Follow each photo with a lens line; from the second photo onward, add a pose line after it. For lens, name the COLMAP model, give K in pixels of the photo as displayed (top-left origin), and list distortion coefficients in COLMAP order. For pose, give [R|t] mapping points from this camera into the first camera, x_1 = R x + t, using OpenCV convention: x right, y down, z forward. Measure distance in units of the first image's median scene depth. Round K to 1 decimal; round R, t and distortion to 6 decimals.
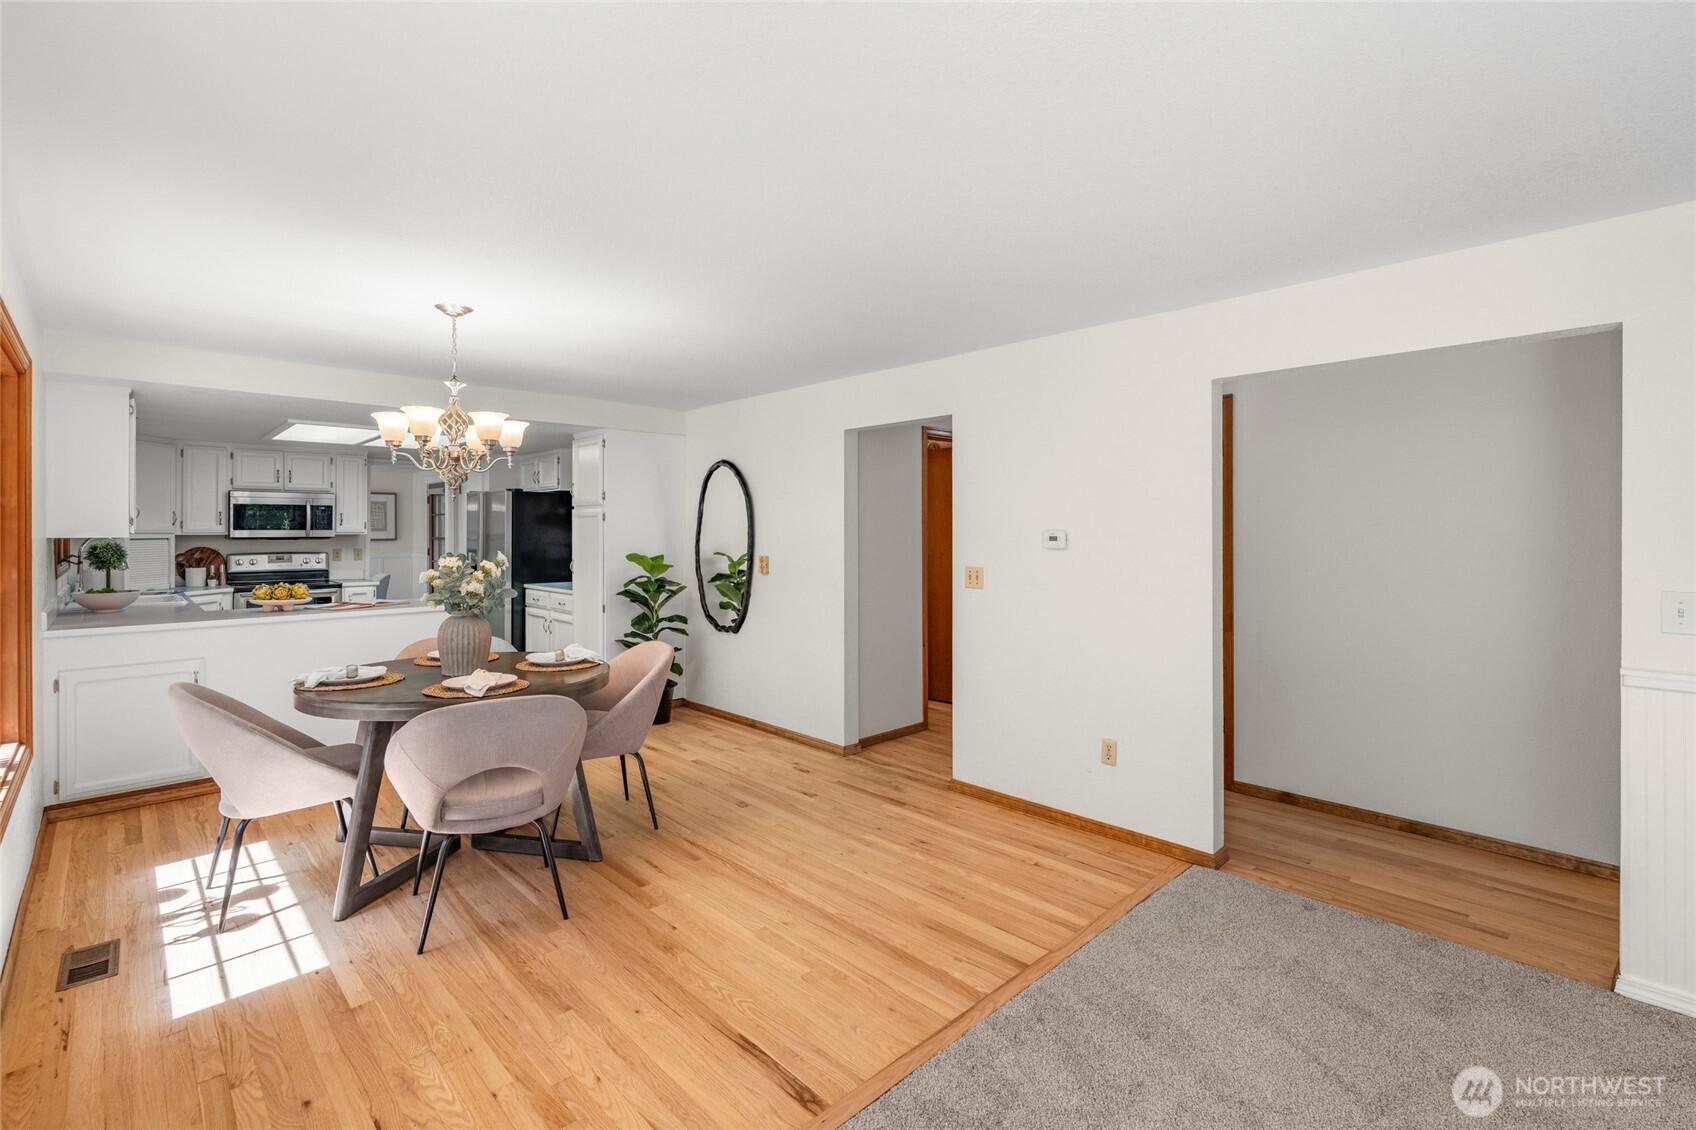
lens RADIAL K [[770.1, 0, 830.8], [0, 770.1, 526.4], [0, 0, 1]] dist [-0.001024, -0.000084]
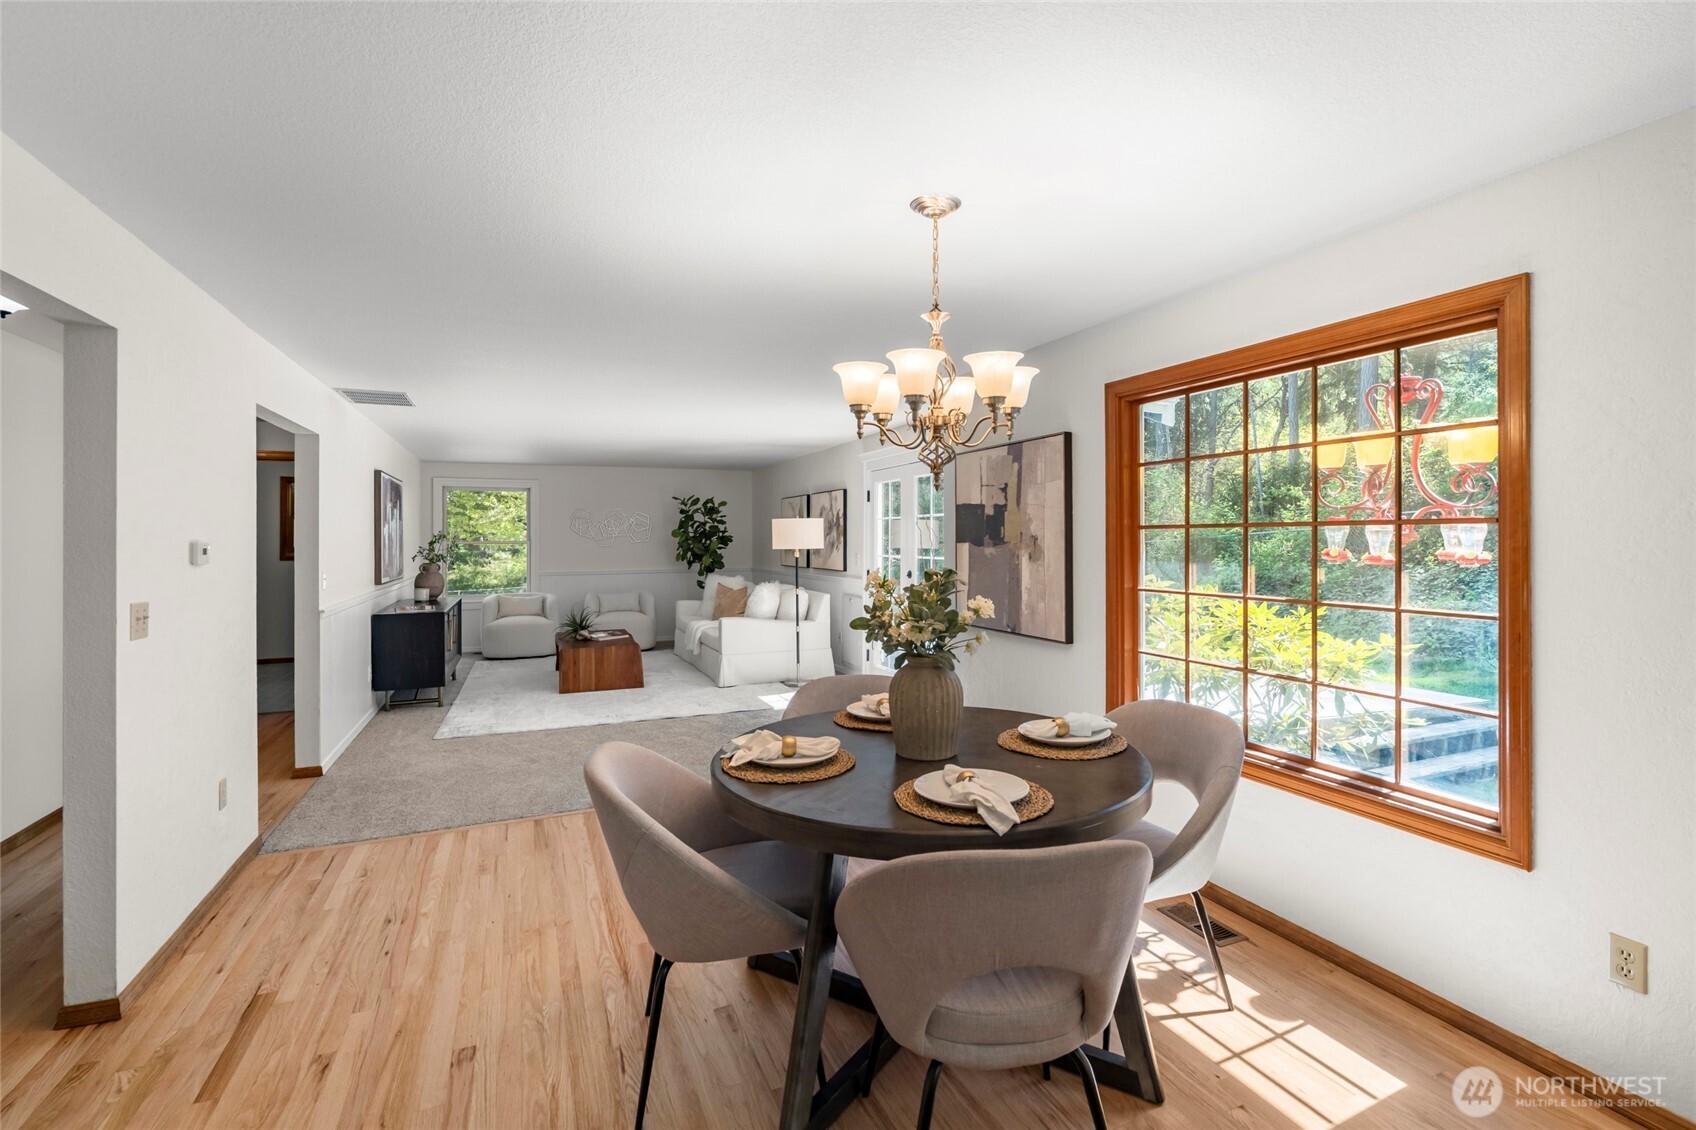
lens RADIAL K [[779.5, 0, 849.1], [0, 779.5, 530.3], [0, 0, 1]] dist [-0.003414, -0.000071]
pose [[-0.939013, 0.012176, 0.343666, -0.528689], [0.008071, 0.999878, -0.013373, 0.006496], [-0.343787, -0.009784, -0.938997, 1.351980]]
